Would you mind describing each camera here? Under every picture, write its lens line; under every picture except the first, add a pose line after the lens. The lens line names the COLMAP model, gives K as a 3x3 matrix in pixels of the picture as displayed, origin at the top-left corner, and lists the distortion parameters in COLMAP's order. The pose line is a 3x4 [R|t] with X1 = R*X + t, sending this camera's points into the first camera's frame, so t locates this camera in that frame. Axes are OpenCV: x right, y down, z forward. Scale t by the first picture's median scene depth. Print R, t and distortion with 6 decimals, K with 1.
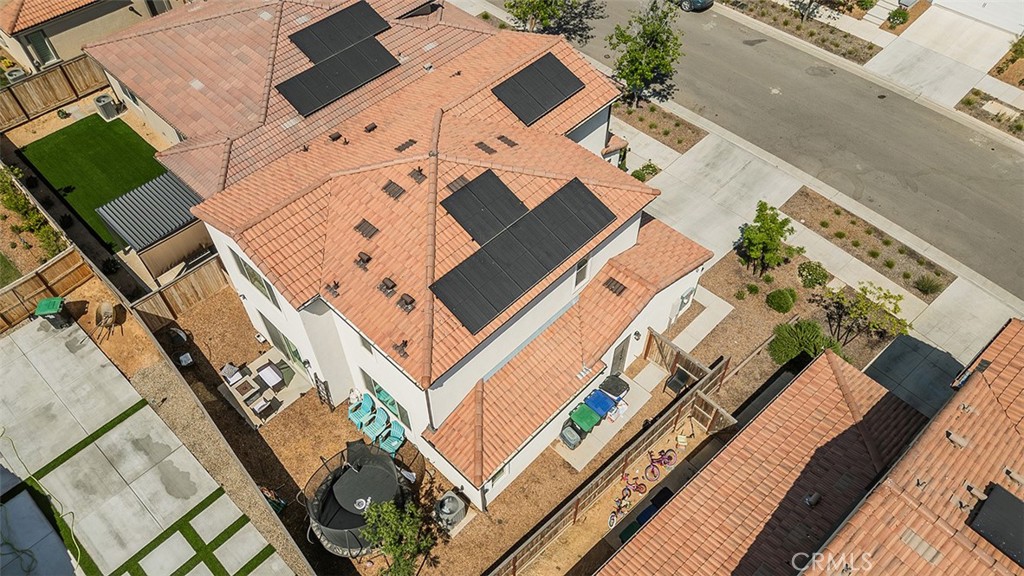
lens RADIAL K [[715.8, 0, 509.7], [0, 715.8, 285.8], [0, 0, 1]] dist [0.065171, -0.033983]
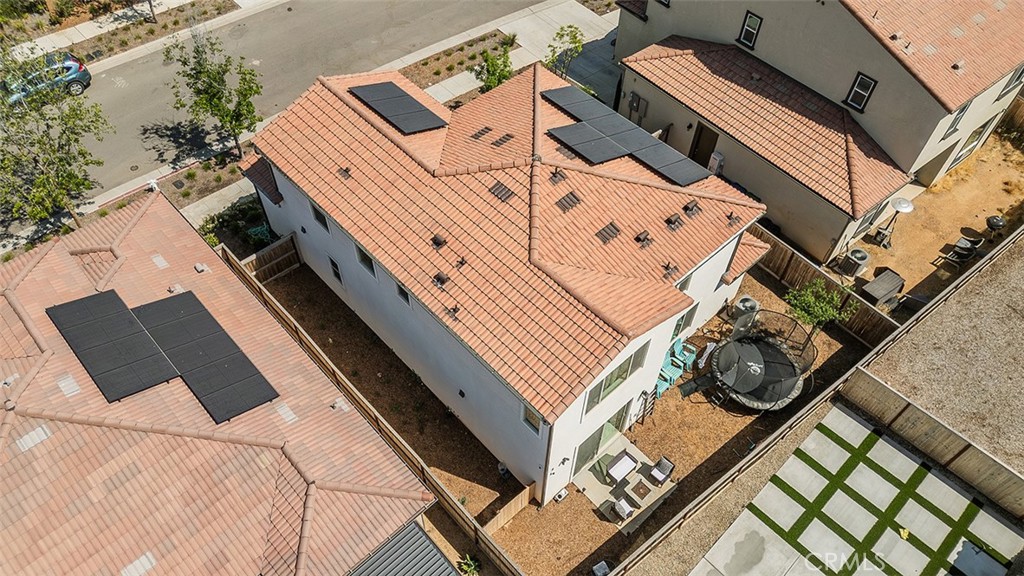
lens RADIAL K [[715.8, 0, 508.9], [0, 715.8, 286.5], [0, 0, 1]] dist [0.065171, -0.033983]
pose [[0.053752, -0.779816, 0.623697, -0.593541], [0.765317, 0.433374, 0.475895, -0.418663], [-0.641405, 0.451746, 0.620101, 0.350602]]
